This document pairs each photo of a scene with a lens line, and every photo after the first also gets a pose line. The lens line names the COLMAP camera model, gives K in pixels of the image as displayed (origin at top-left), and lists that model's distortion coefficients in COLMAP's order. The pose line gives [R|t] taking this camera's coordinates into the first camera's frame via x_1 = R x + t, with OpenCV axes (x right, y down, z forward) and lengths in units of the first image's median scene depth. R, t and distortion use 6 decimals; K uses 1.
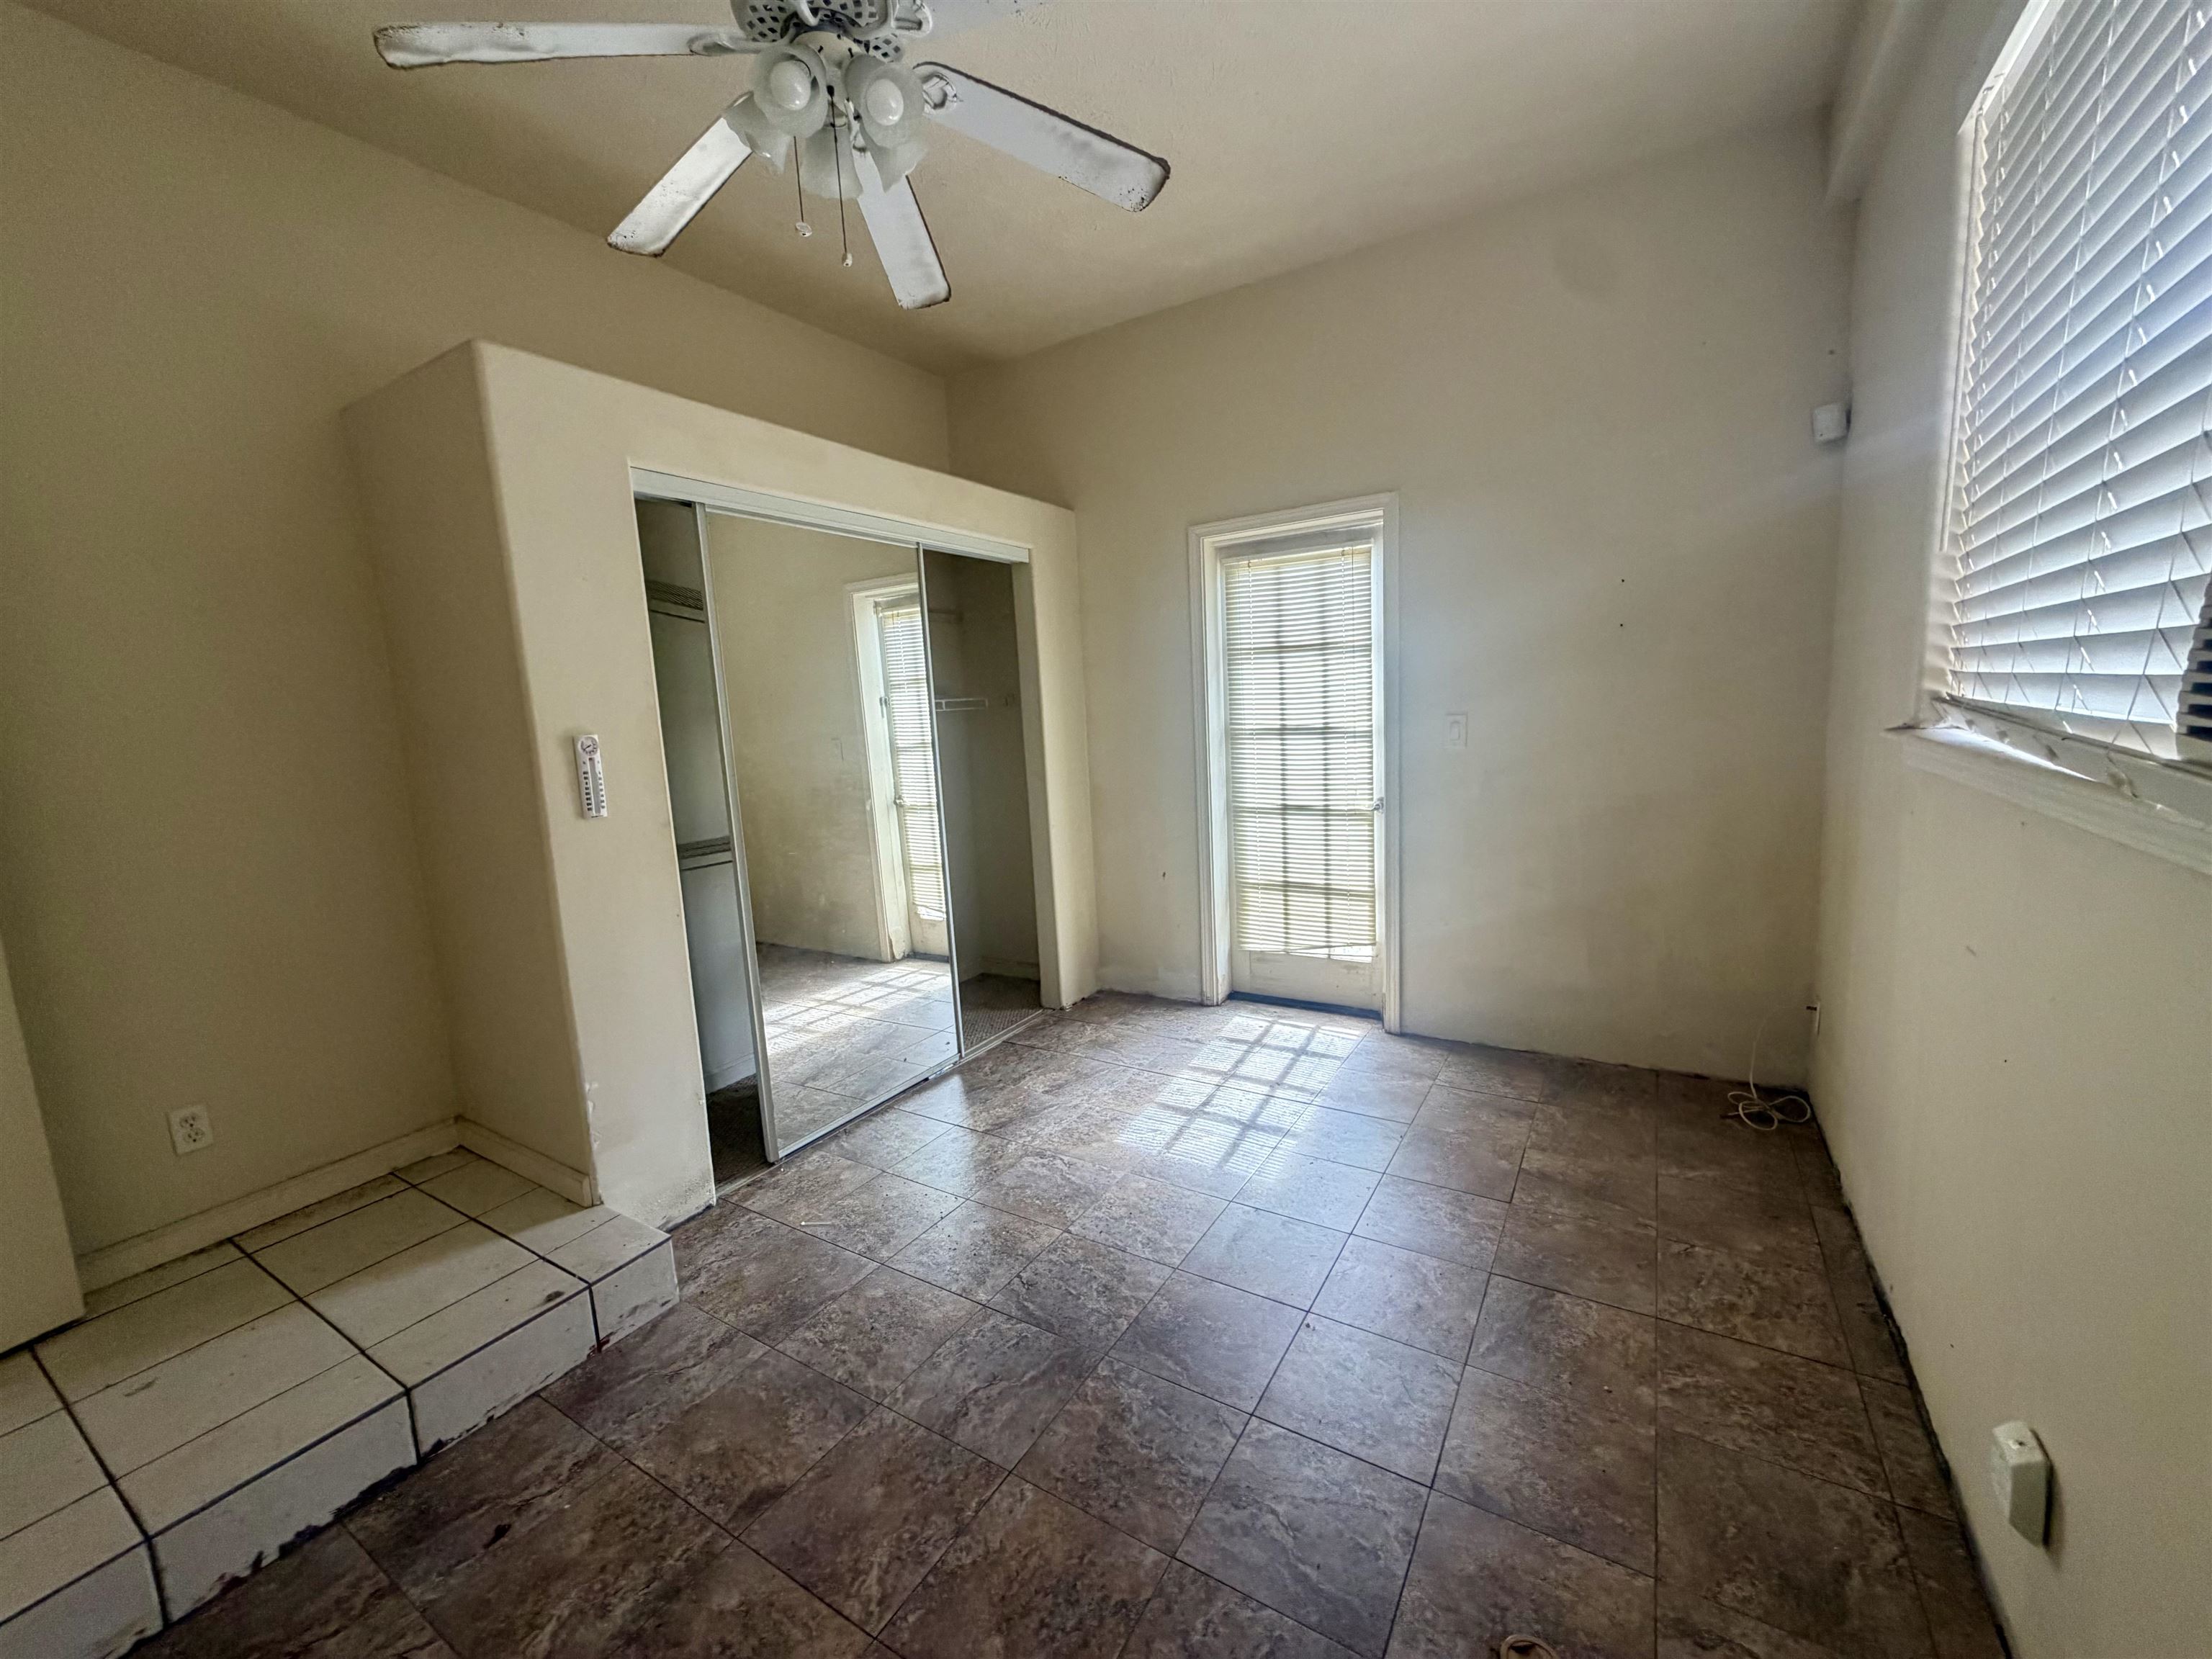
lens RADIAL K [[885.6, 0, 1105.9], [0, 885.6, 829.1], [0, 0, 1]] dist [-0.000808, 0.000392]
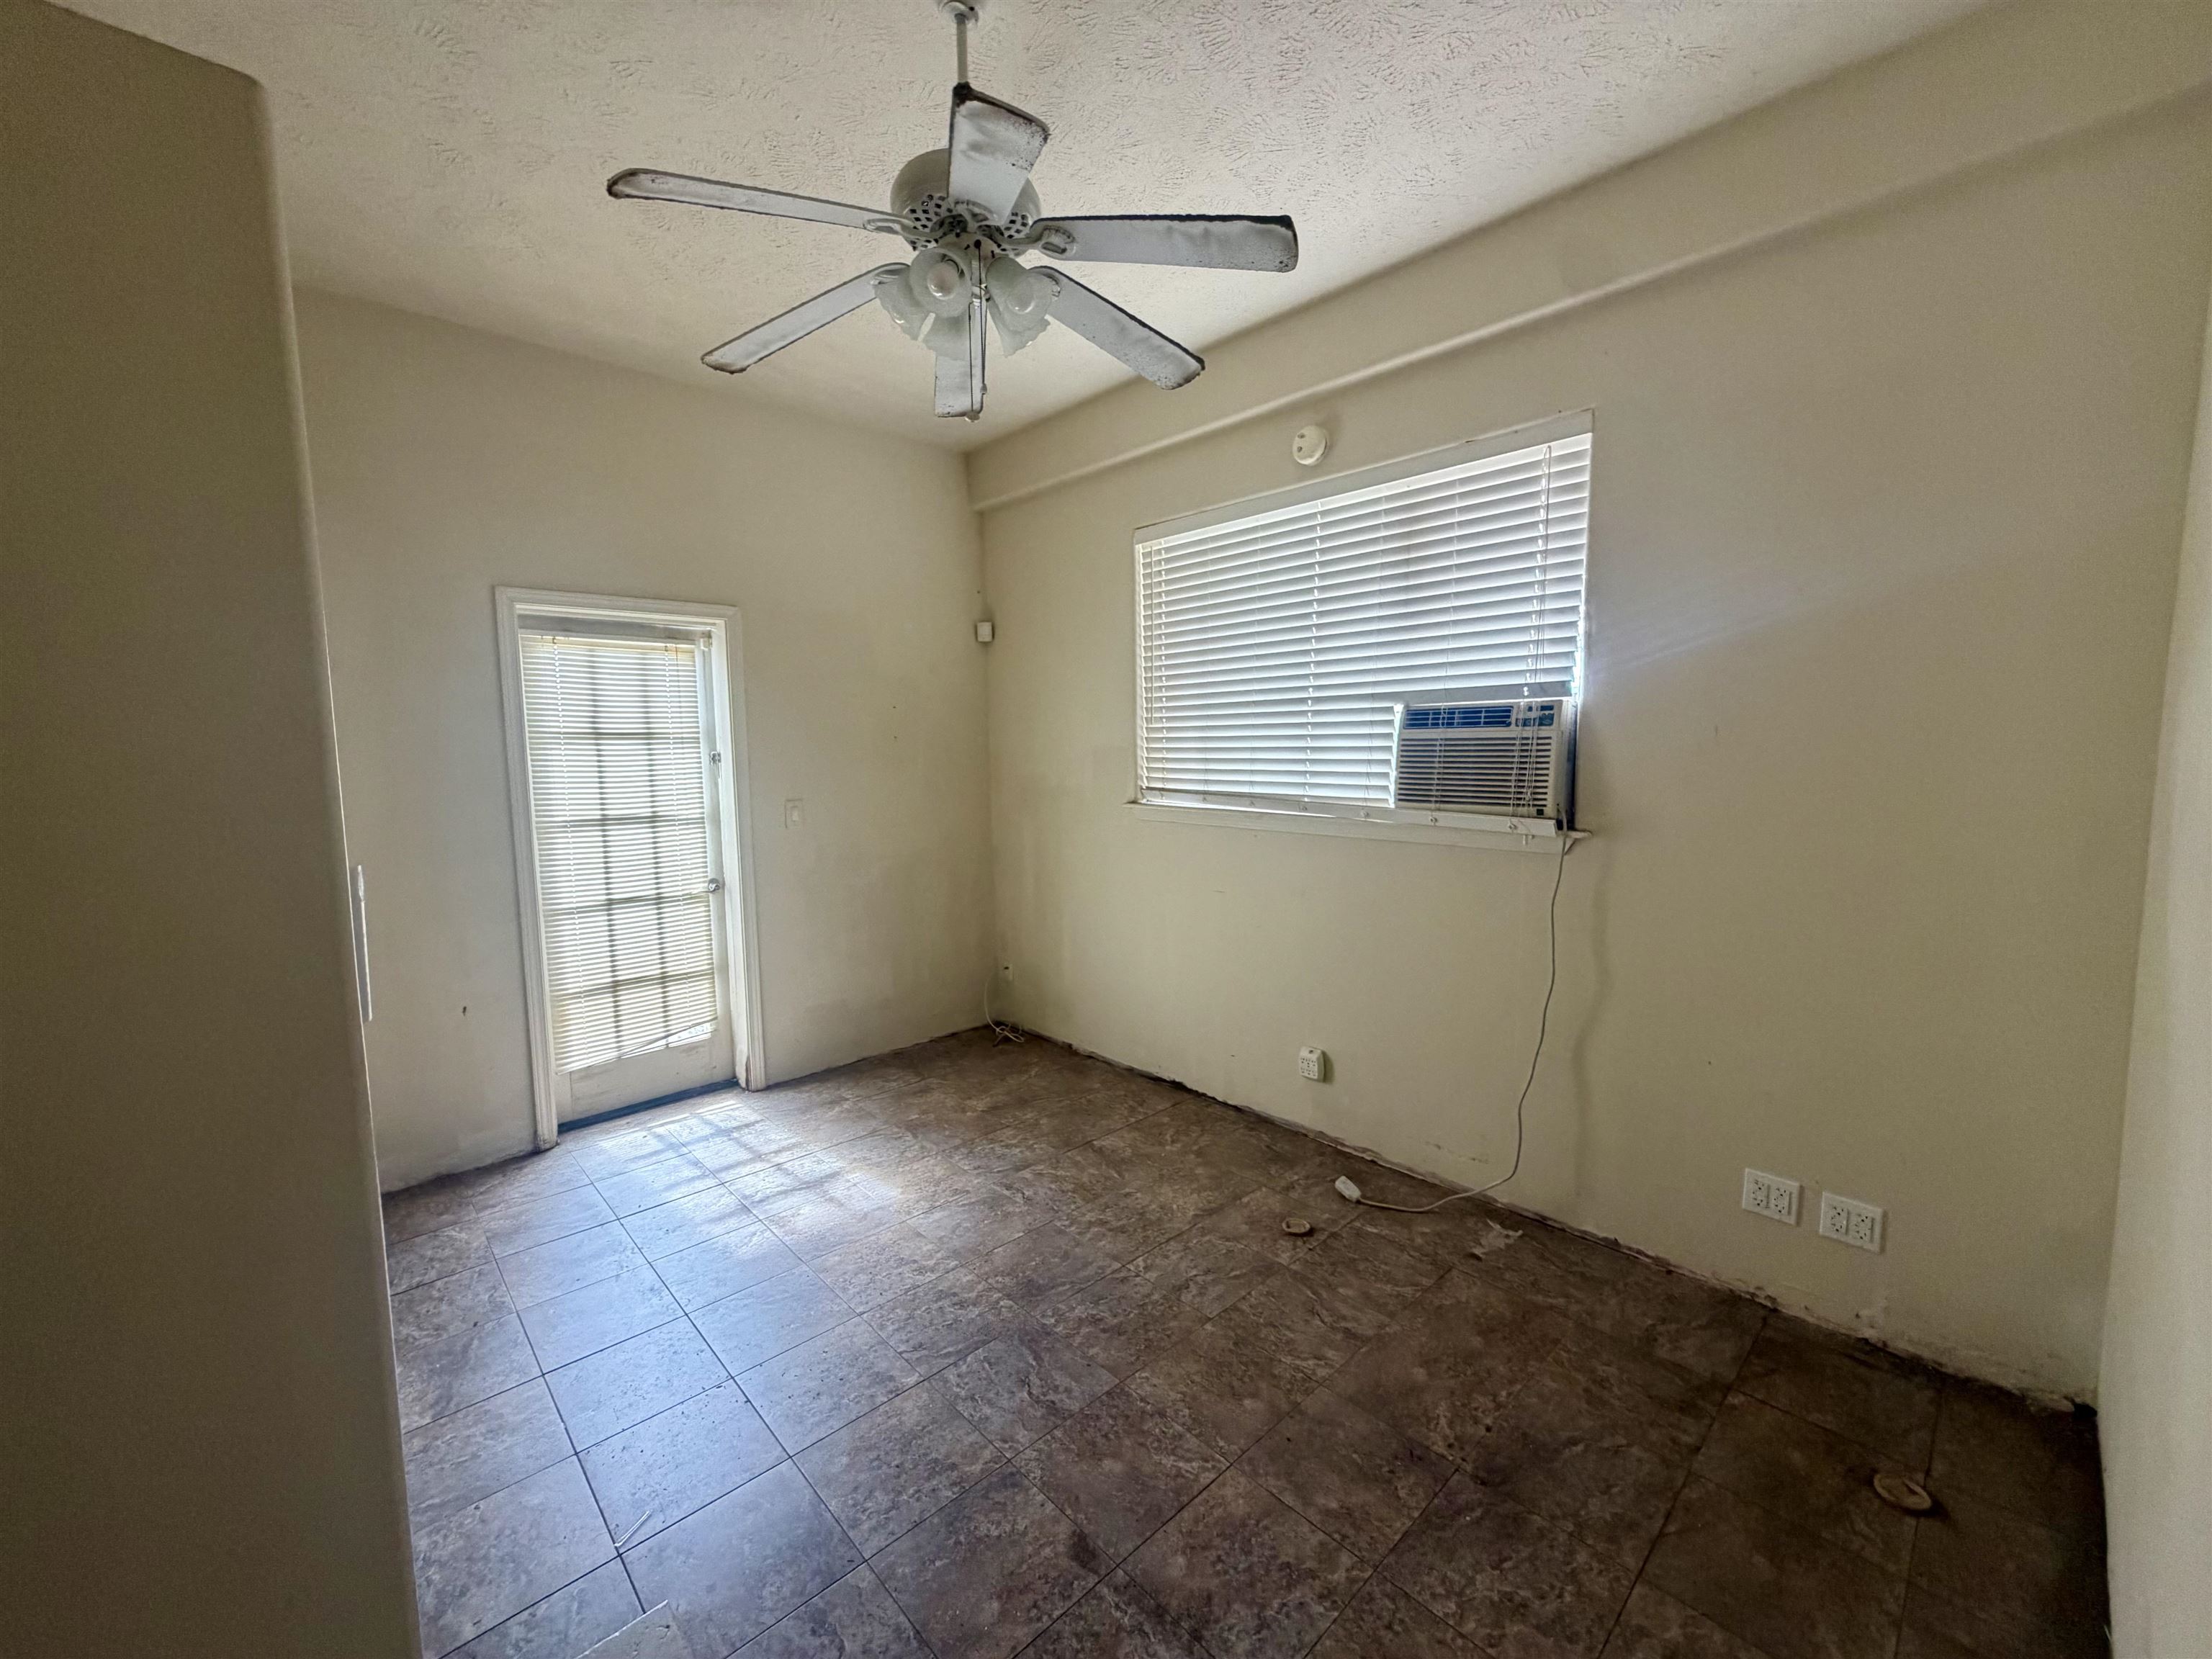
lens RADIAL K [[885.6, 0, 1099.8], [0, 885.6, 829.8], [0, 0, 1]] dist [-0.000808, 0.000392]
pose [[0.263500, -0.048260, 0.963451, -0.614074], [0.136396, 0.990578, 0.012315, -0.045170], [-0.954968, 0.128166, 0.267600, 0.266897]]
